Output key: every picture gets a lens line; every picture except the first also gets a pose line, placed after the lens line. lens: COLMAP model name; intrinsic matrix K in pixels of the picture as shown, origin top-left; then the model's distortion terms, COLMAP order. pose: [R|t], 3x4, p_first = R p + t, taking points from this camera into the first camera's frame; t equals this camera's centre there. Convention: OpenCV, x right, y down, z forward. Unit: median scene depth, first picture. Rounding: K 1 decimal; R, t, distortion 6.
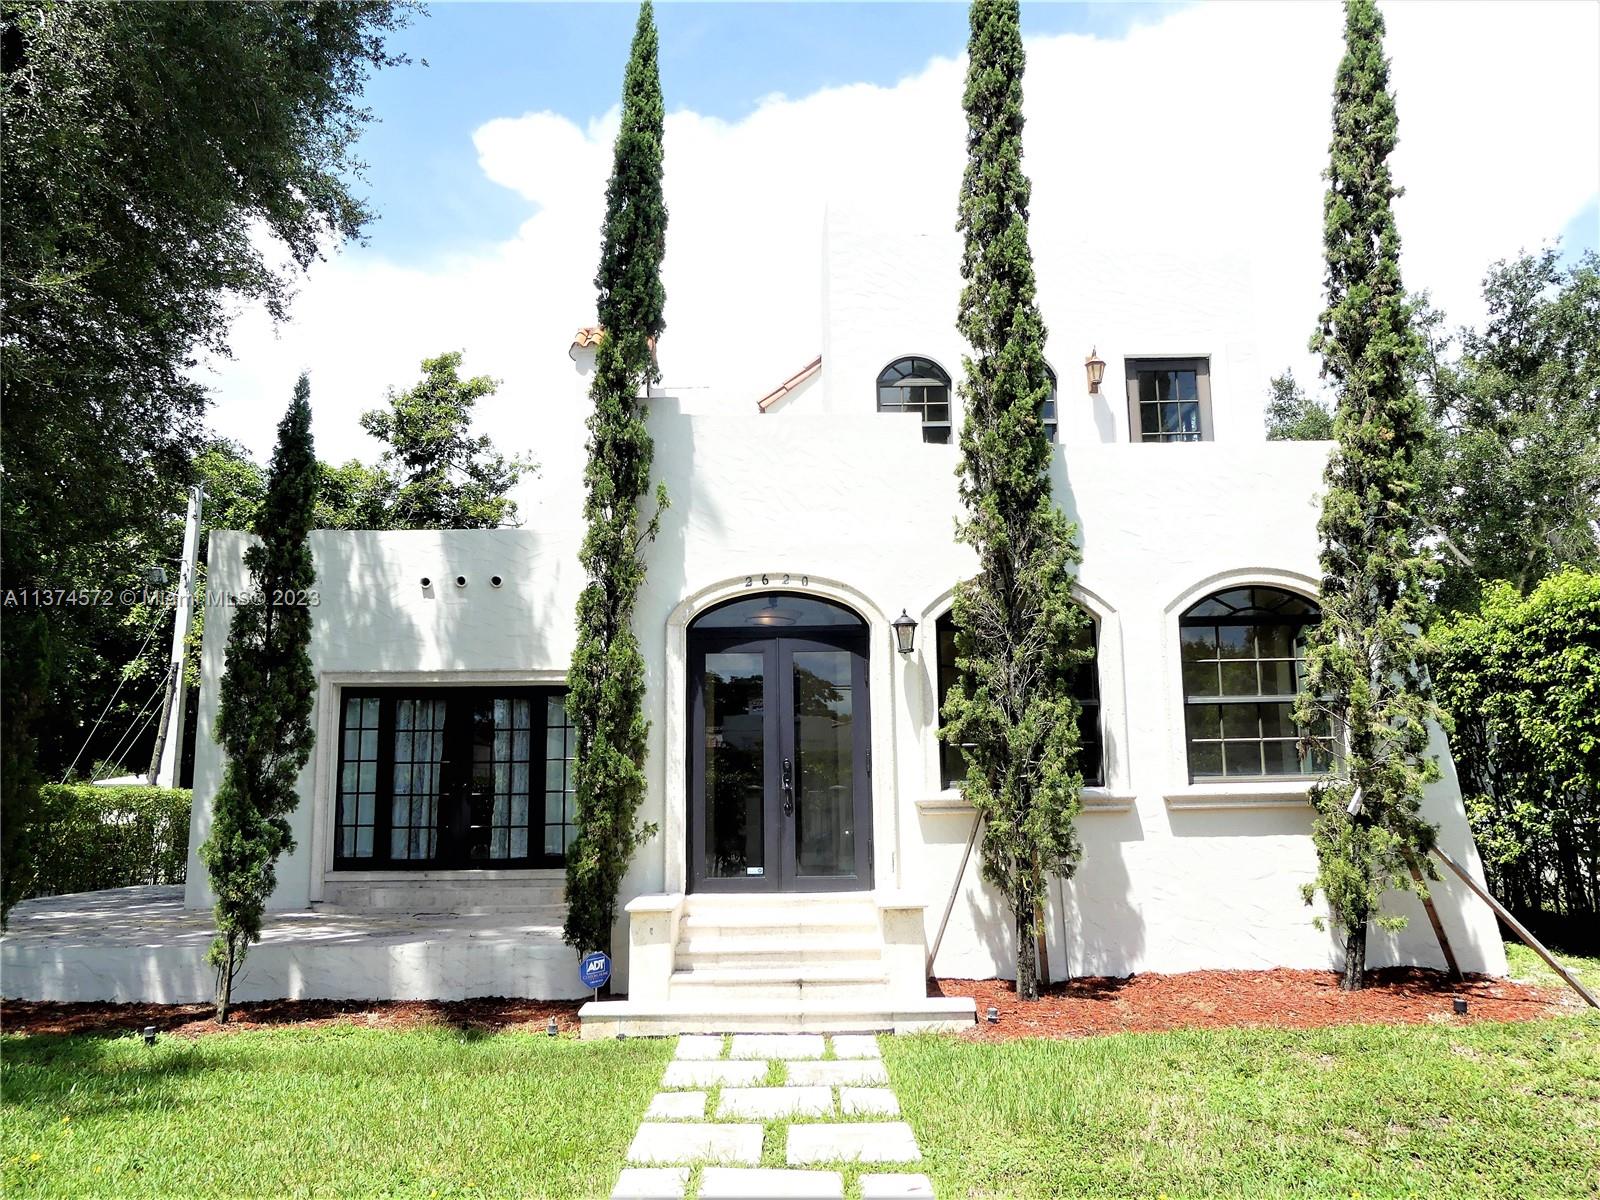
lens RADIAL K [[1187.5, 0, 795.3], [0, 1187.5, 595.3], [0, 0, 1]] dist [-0.018142, 0.009046]
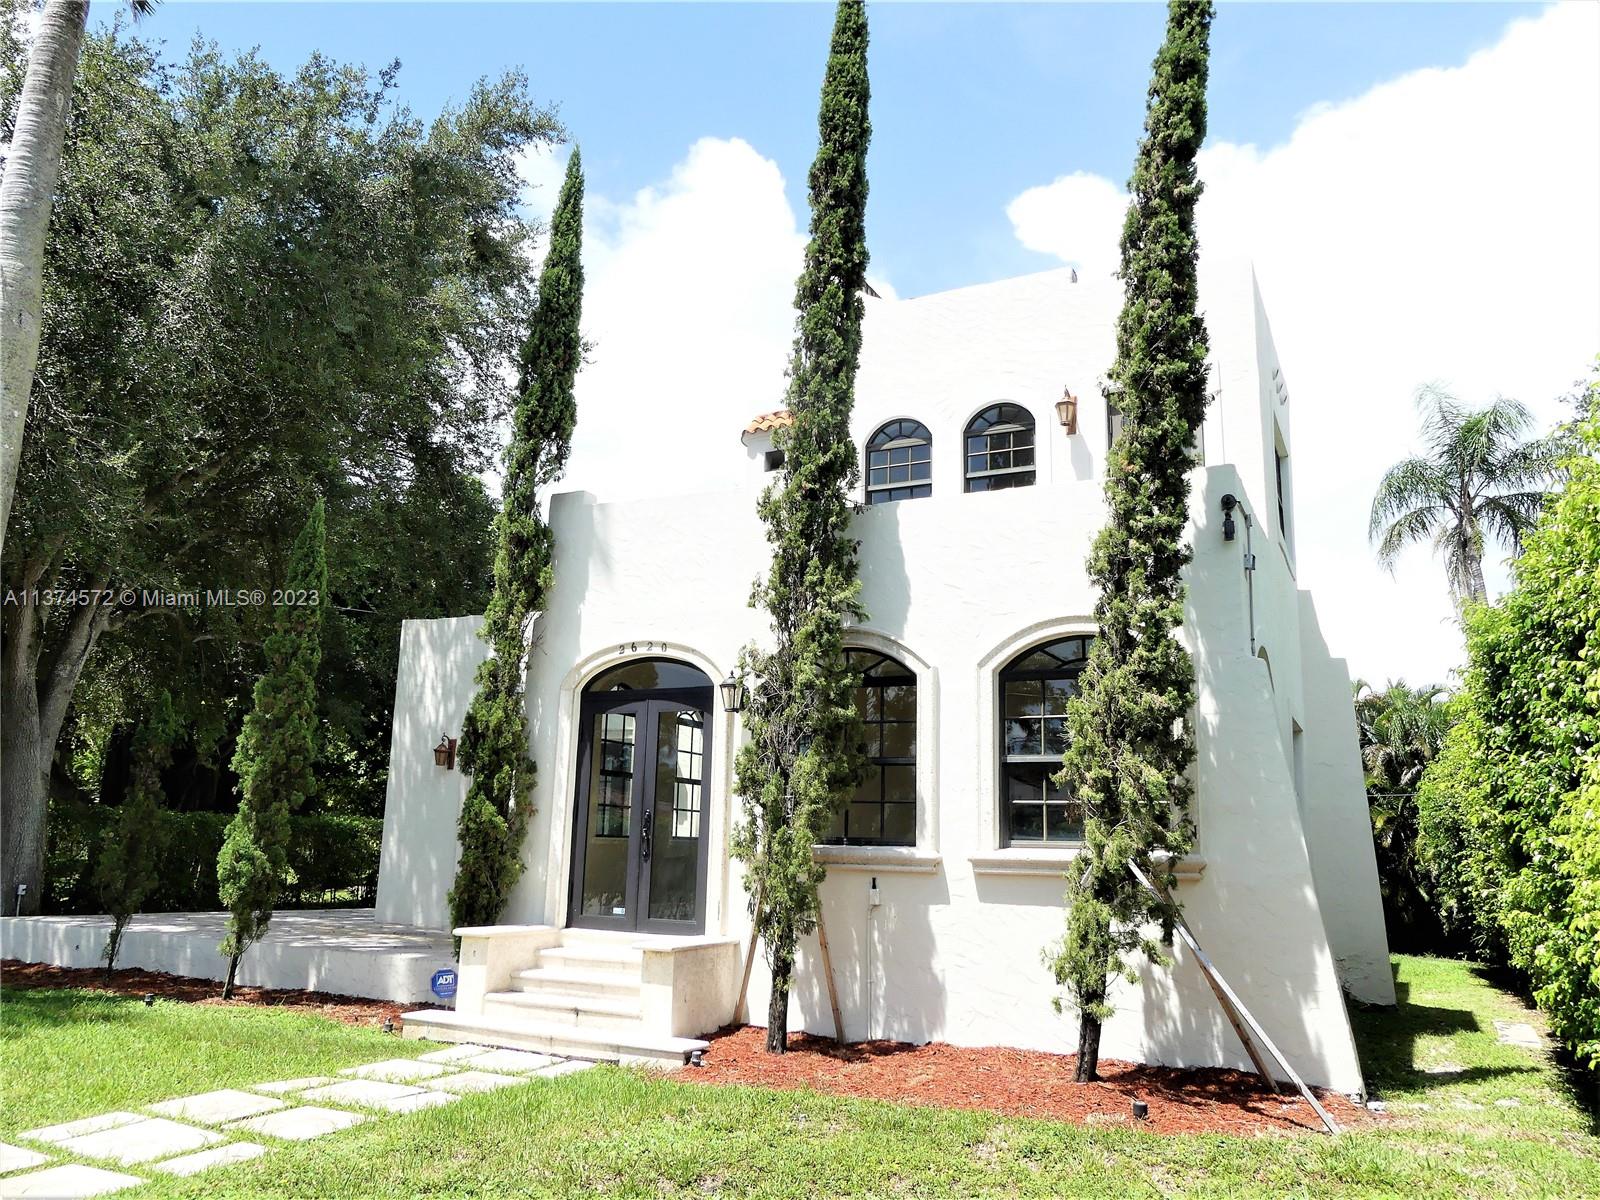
lens RADIAL K [[1187.5, 0, 796.8], [0, 1187.5, 595.8], [0, 0, 1]] dist [-0.018142, 0.009046]
pose [[0.896467, -0.054165, -0.439787, 0.619413], [0.033091, 0.997913, -0.055452, 0.005416], [0.441873, 0.035157, 0.896388, 0.071159]]
